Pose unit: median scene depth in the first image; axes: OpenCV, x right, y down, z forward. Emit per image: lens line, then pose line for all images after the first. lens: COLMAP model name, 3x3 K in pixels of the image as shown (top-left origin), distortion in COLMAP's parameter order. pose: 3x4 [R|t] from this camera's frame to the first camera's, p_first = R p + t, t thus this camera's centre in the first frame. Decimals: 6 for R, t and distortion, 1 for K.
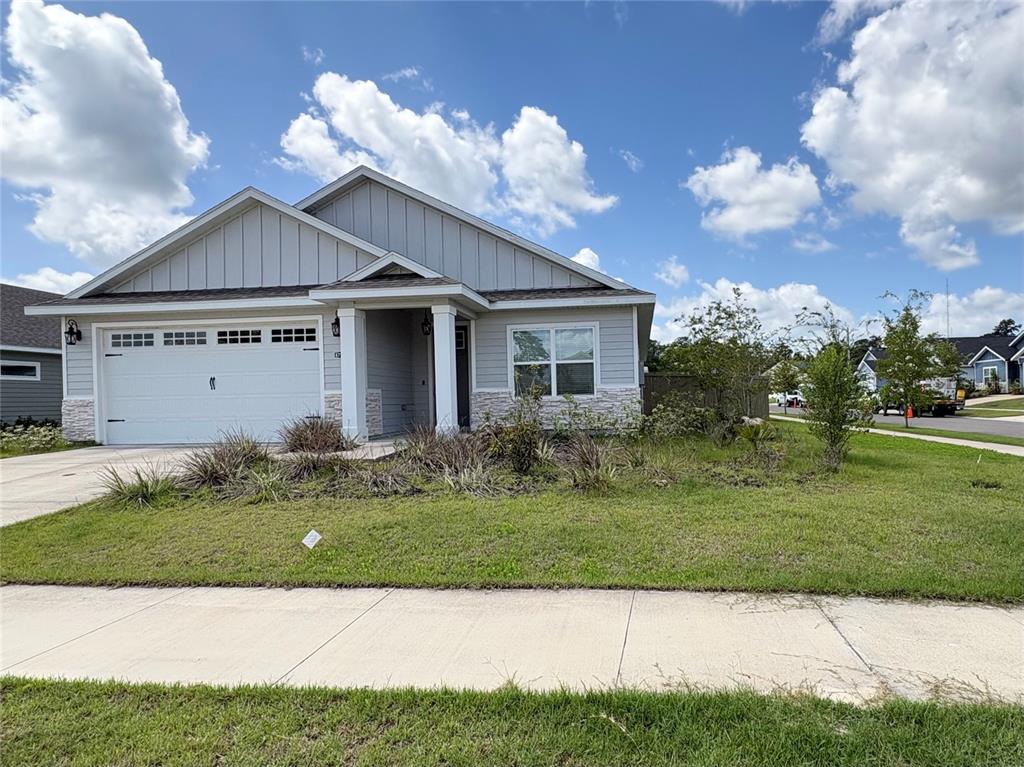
lens RADIAL K [[411.5, 0, 512.8], [0, 411.5, 384.7], [0, 0, 1]] dist [-0.004243, 0.000313]
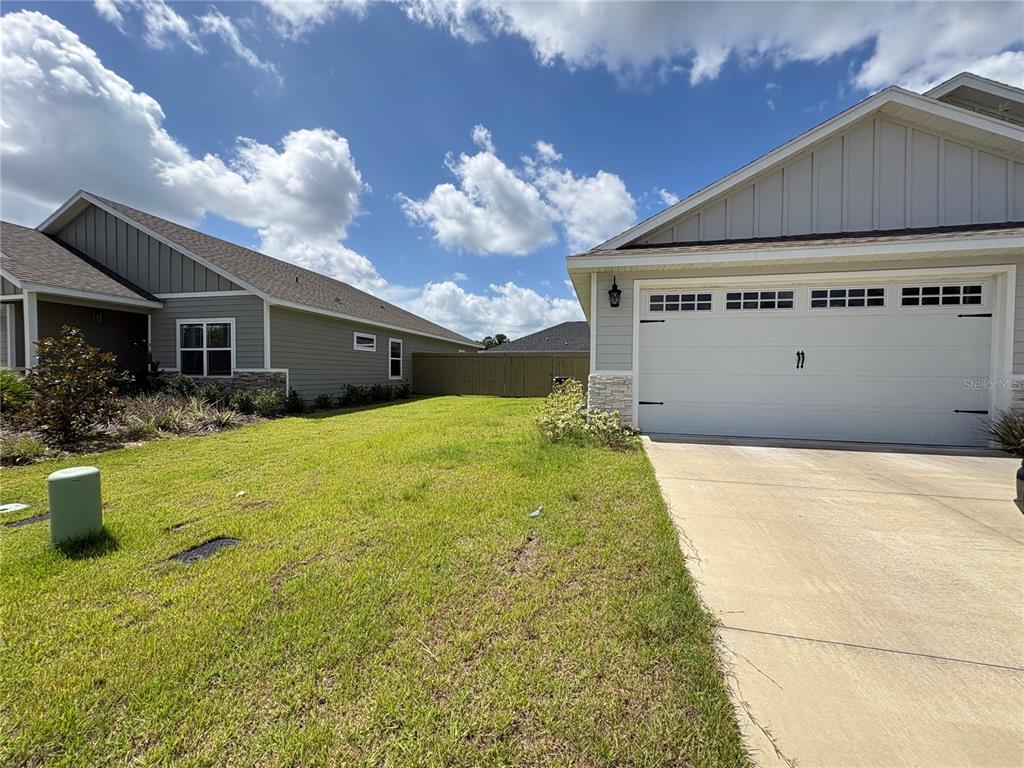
lens RADIAL K [[411.5, 0, 509.9], [0, 411.5, 384.3], [0, 0, 1]] dist [-0.004243, 0.000313]
pose [[0.989589, 0.029517, -0.140861, -1.137189], [-0.021844, 0.998208, 0.055708, 0.011096], [0.142253, -0.052052, 0.988461, 0.165876]]
